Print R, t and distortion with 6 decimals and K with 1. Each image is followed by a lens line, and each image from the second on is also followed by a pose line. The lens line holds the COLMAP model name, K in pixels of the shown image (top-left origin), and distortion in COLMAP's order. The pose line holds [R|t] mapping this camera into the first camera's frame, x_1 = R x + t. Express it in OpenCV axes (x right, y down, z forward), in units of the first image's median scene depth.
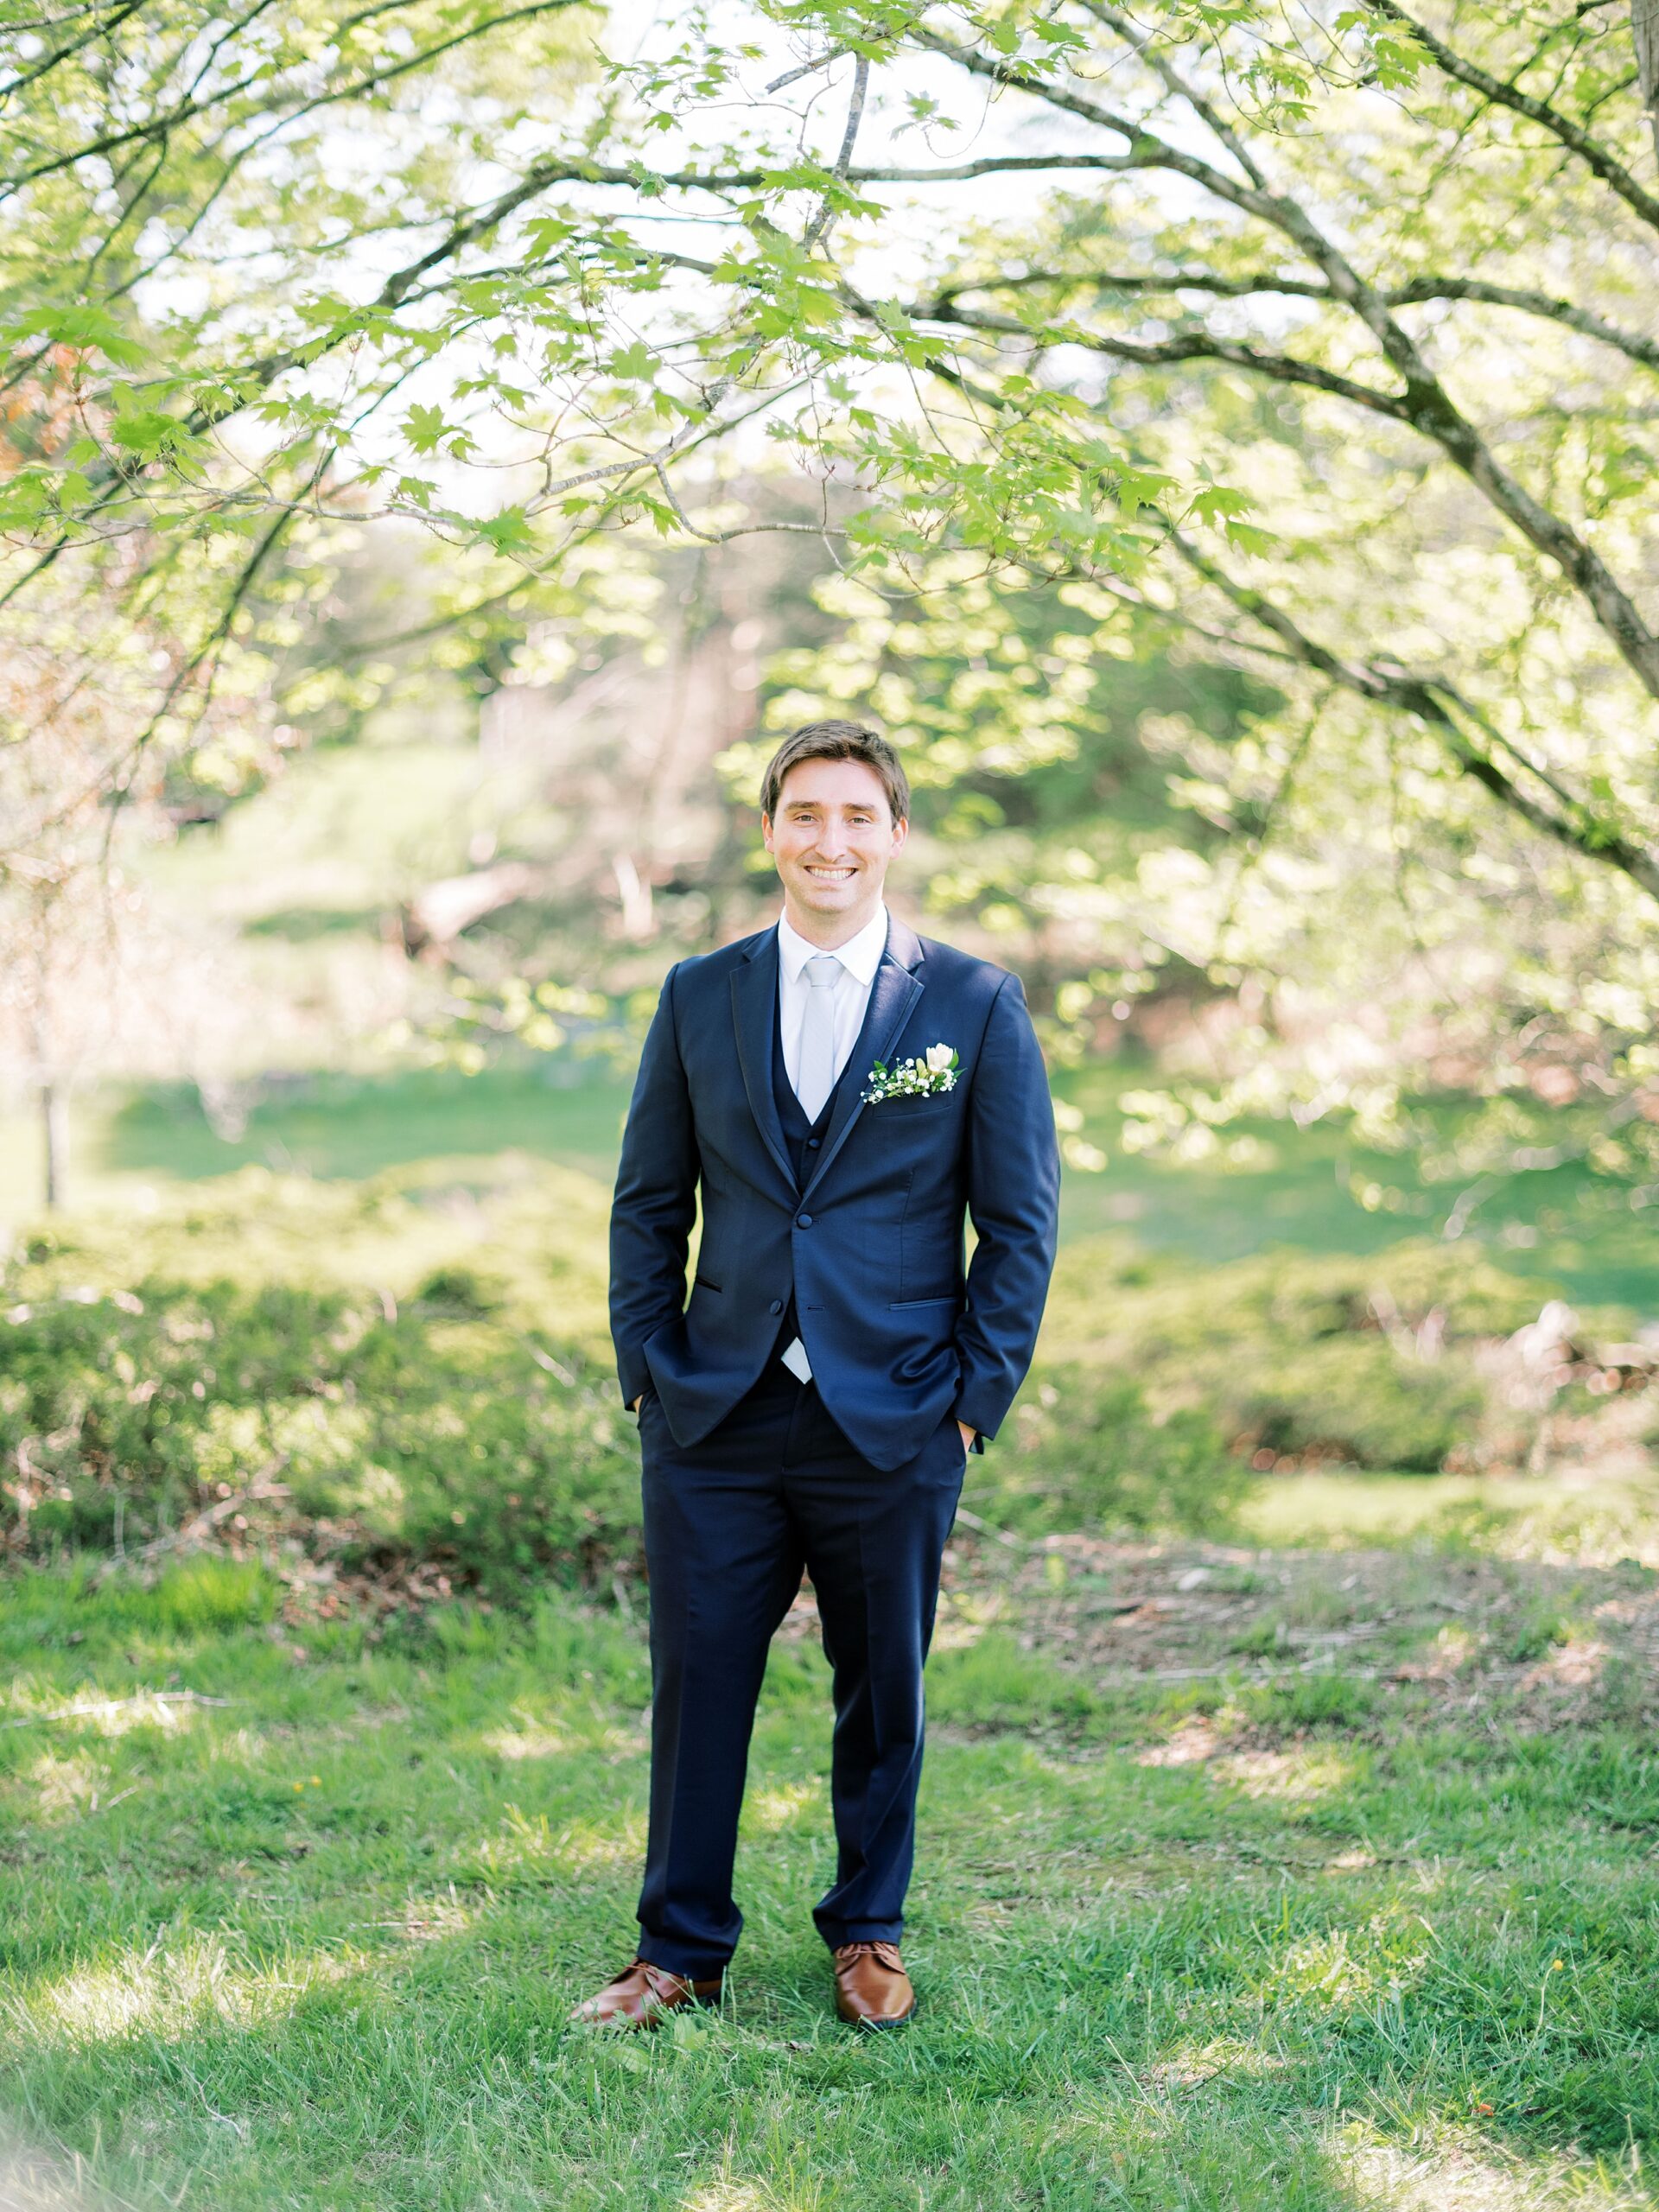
lens RADIAL K [[3949.7, 0, 833.2], [0, 3949.7, 1092.4], [0, 0, 1]] dist [-0.064025, 0.000000]
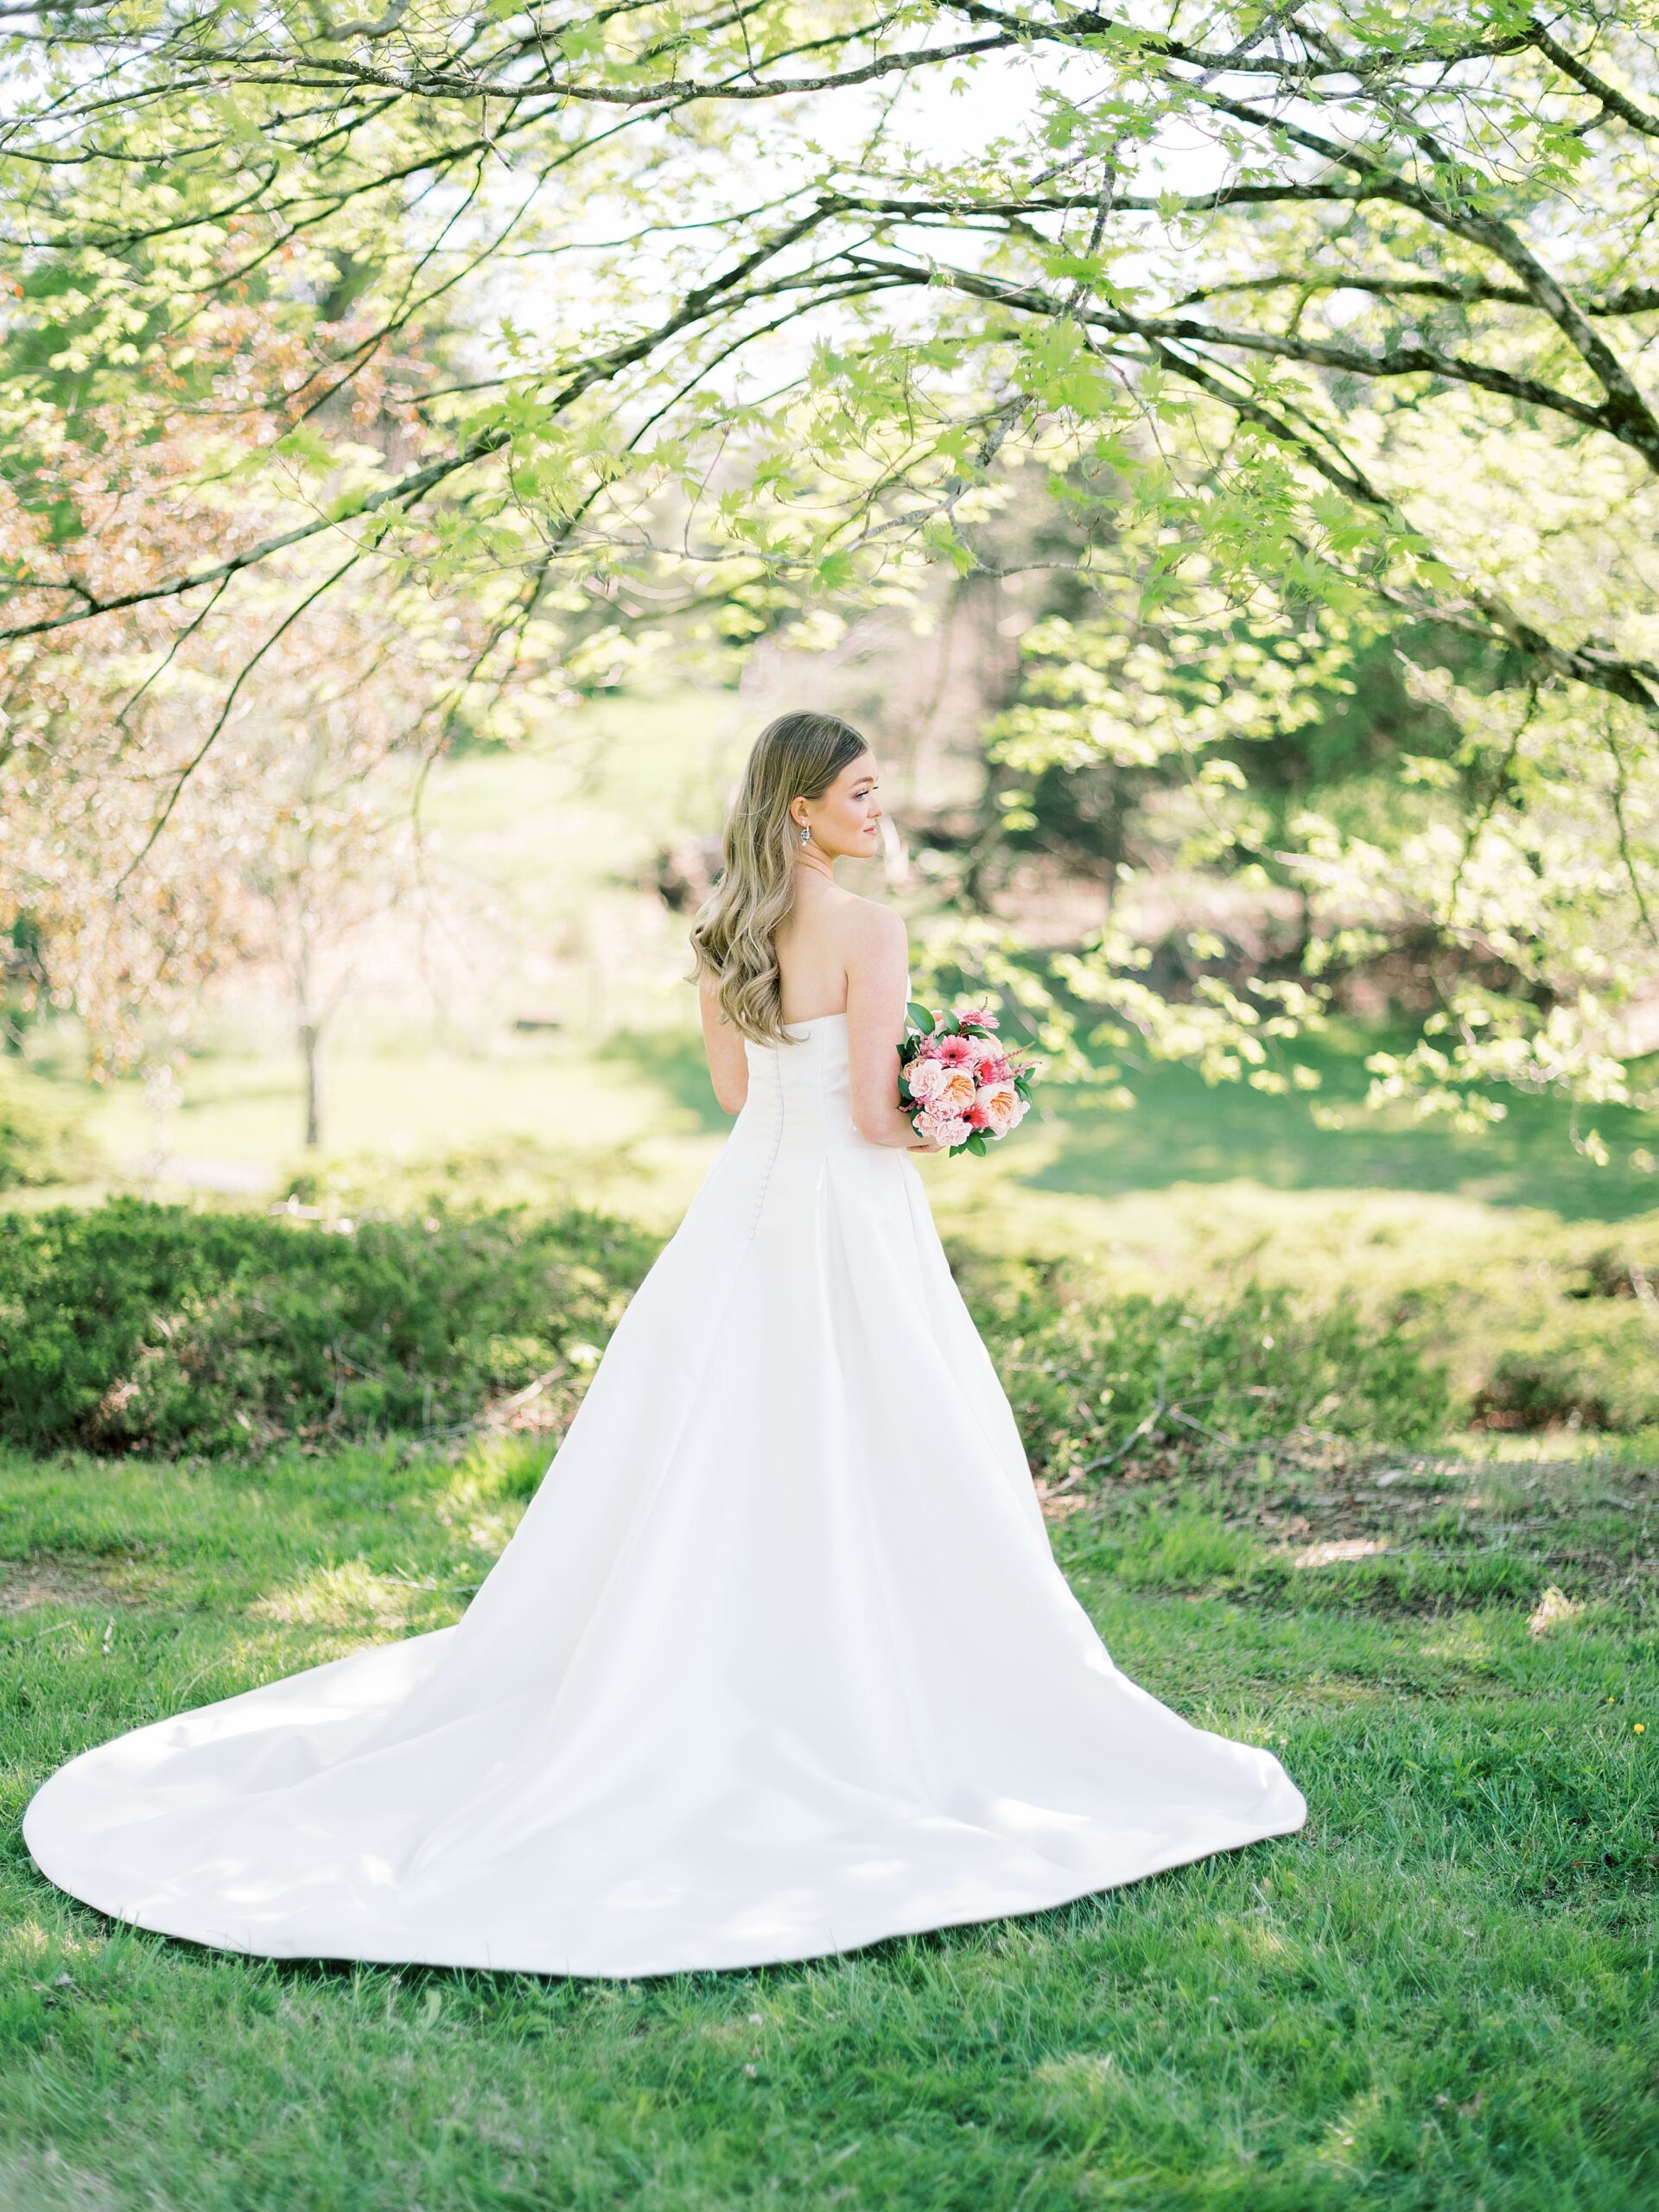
lens RADIAL K [[4108.2, 0, 831.6], [0, 4108.2, 1118.9], [0, 0, 1]] dist [-0.092804, 0.000000]
pose [[0.997768, 0.018202, -0.064252, 0.006521], [-0.017115, 0.999702, 0.017426, 0.004817], [0.064550, -0.016288, 0.997782, -0.150426]]
